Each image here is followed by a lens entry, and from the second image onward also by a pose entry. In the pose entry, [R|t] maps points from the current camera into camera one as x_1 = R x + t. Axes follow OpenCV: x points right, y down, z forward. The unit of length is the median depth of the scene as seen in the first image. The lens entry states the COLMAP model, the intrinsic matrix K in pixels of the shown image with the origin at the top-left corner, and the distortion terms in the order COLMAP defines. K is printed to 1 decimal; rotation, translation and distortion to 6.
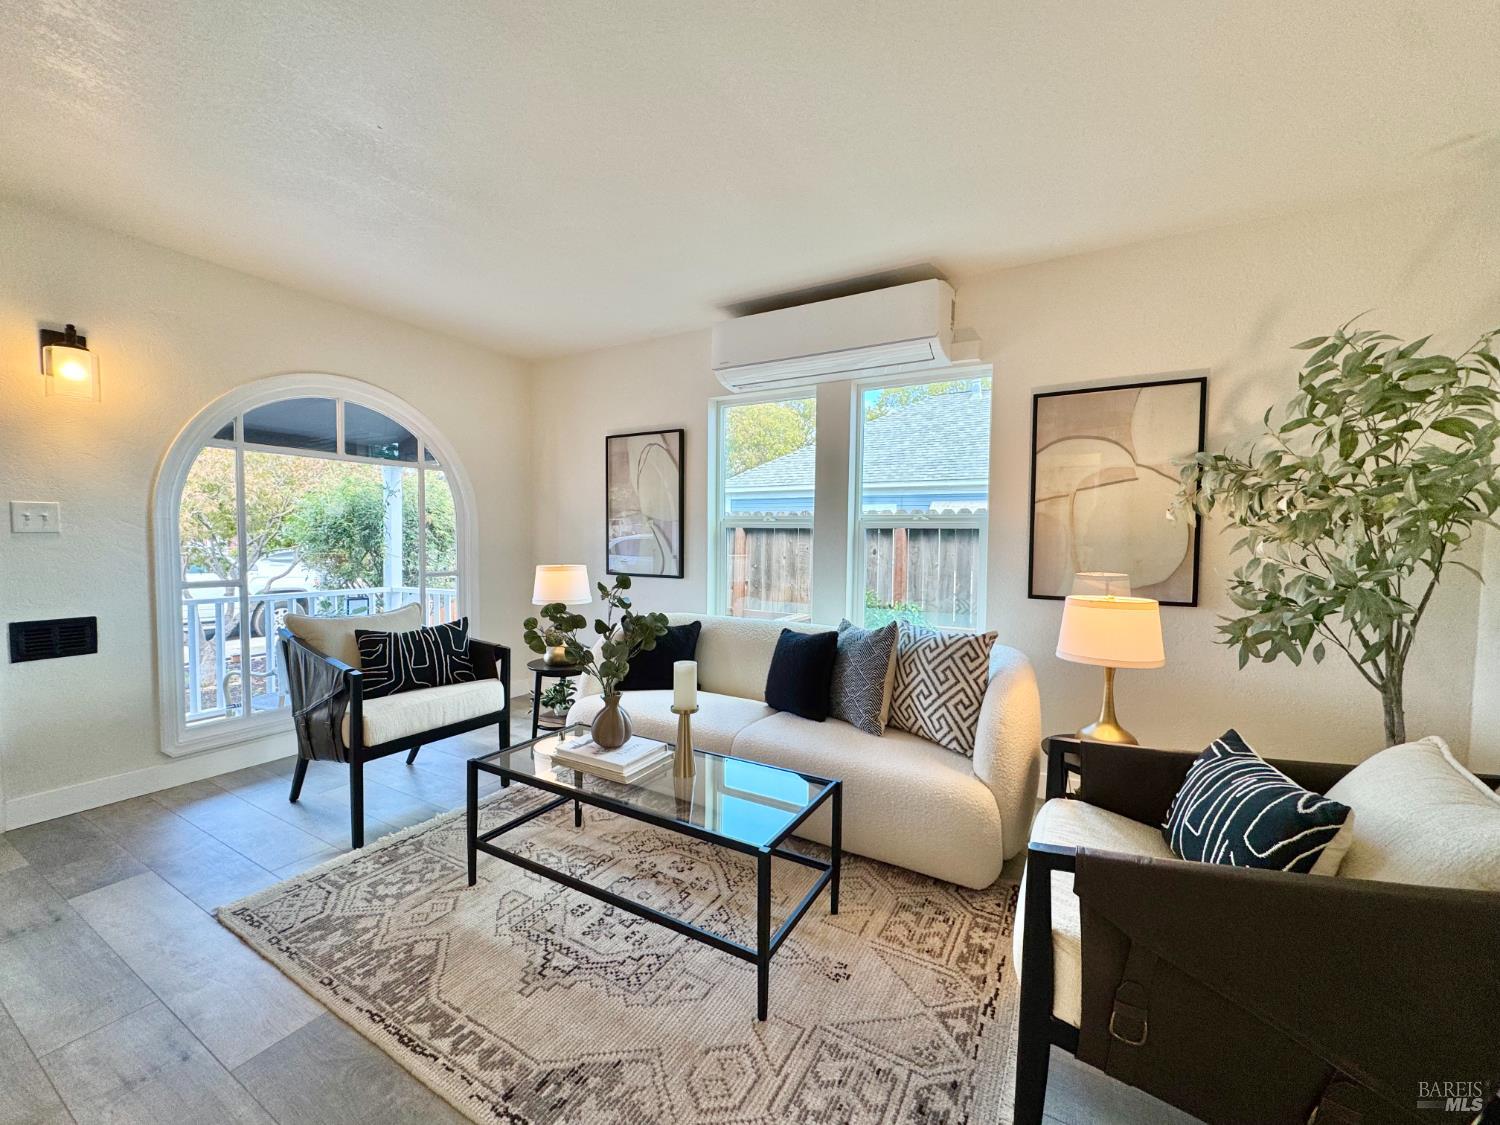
lens RADIAL K [[595.1, 0, 751.1], [0, 595.1, 565.9], [0, 0, 1]] dist [-0.000354, -0.000003]
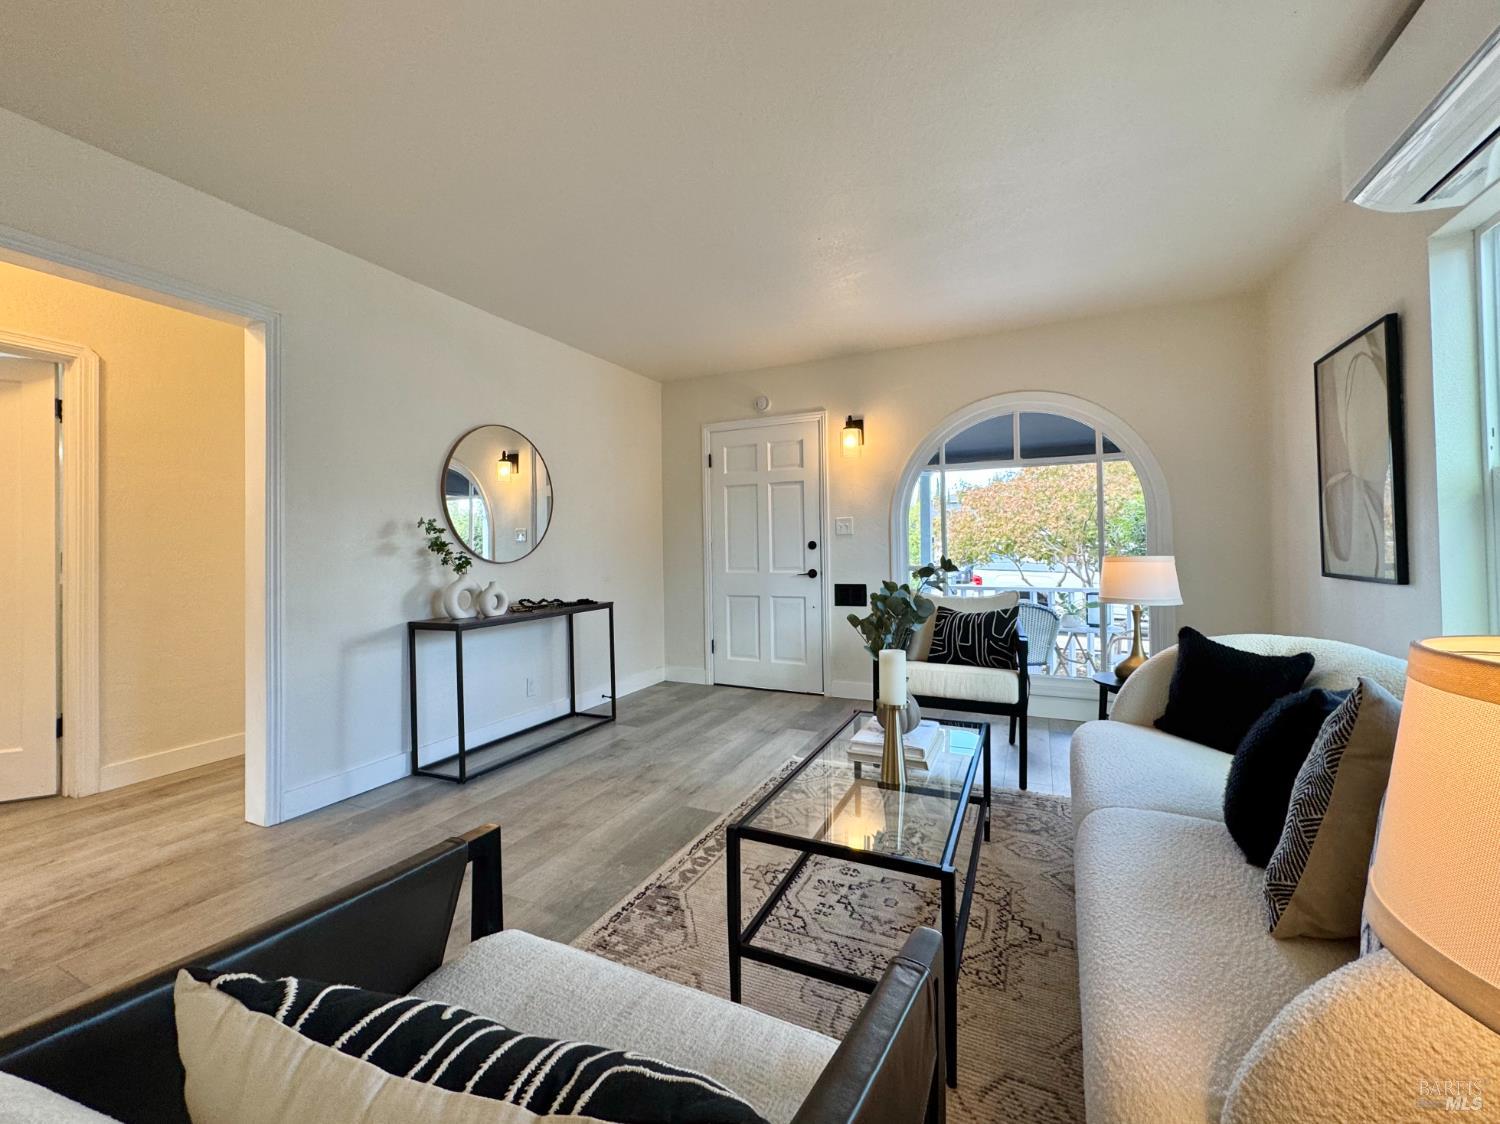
lens RADIAL K [[614.2, 0, 745.5], [0, 614.2, 542.1], [0, 0, 1]] dist [-0.000808, 0.000054]
pose [[0.070167, -0.024422, -0.997236, 0.776020], [-0.030623, 0.999176, -0.026624, 0.030523], [0.997065, 0.032407, 0.069361, 0.704531]]
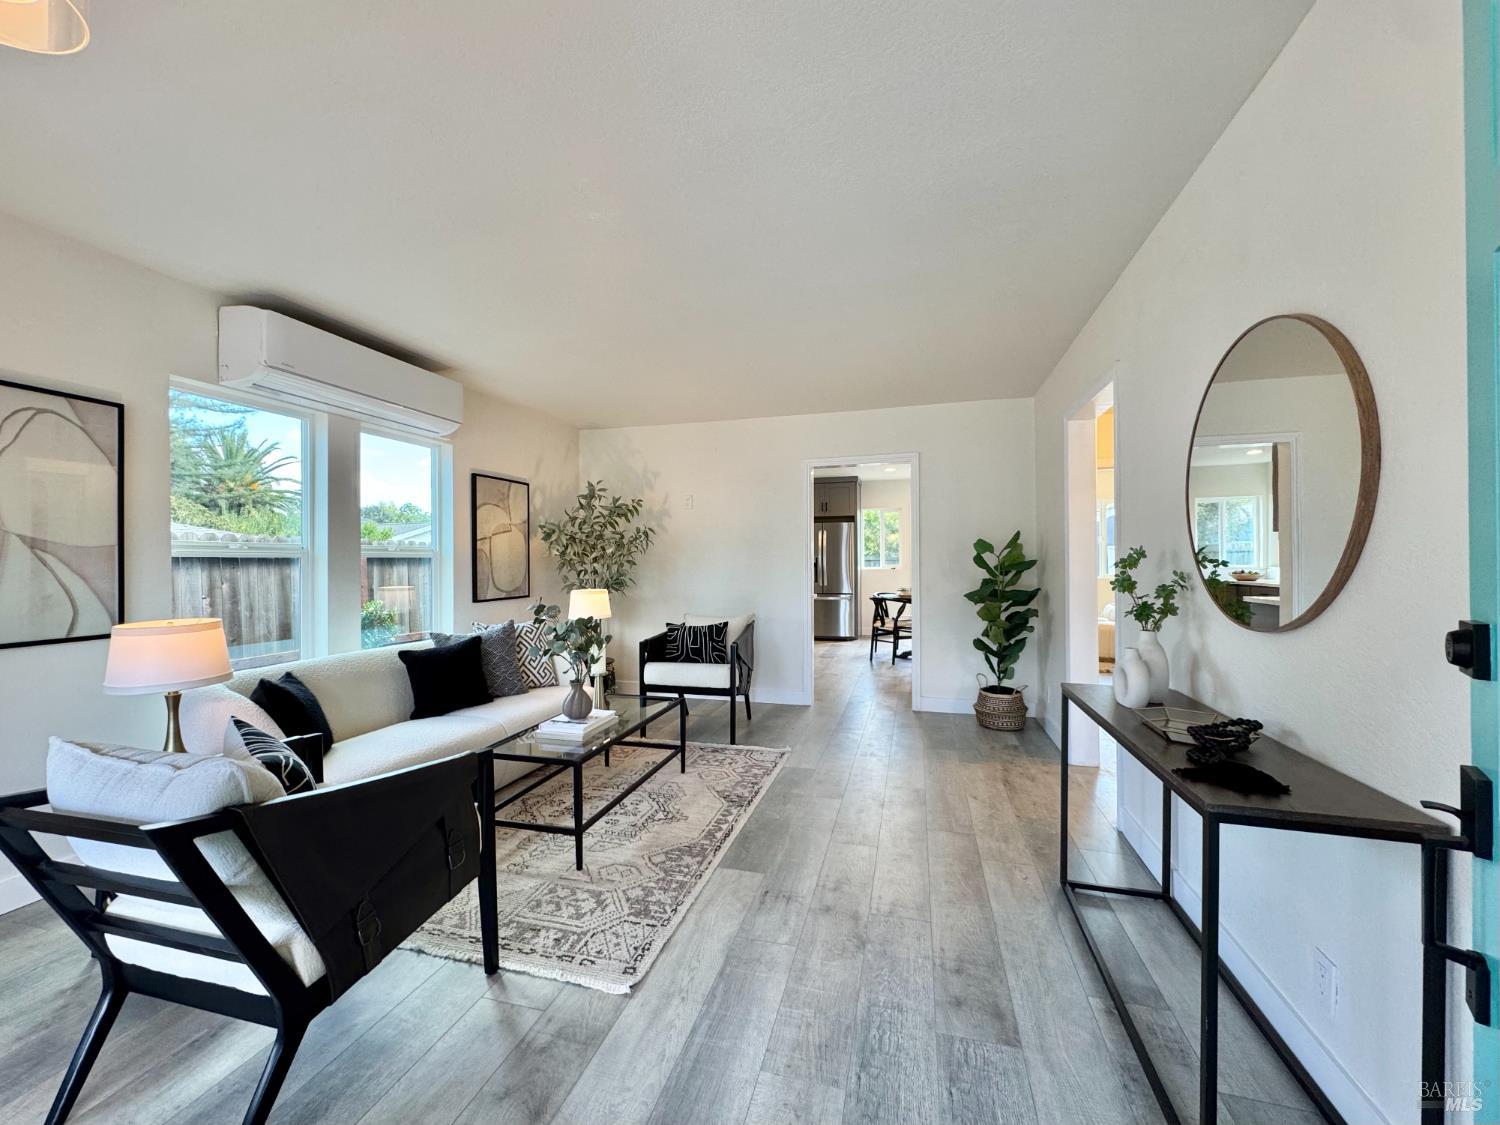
lens RADIAL K [[596.6, 0, 750.0], [0, 596.6, 562.5], [0, 0, 1]] dist [-0.000732, -0.000055]
pose [[-0.245231, -0.013881, 0.969365, -1.745015], [0.049118, 0.998435, 0.026723, -0.081182], [-0.968220, 0.054167, -0.244165, 0.970143]]
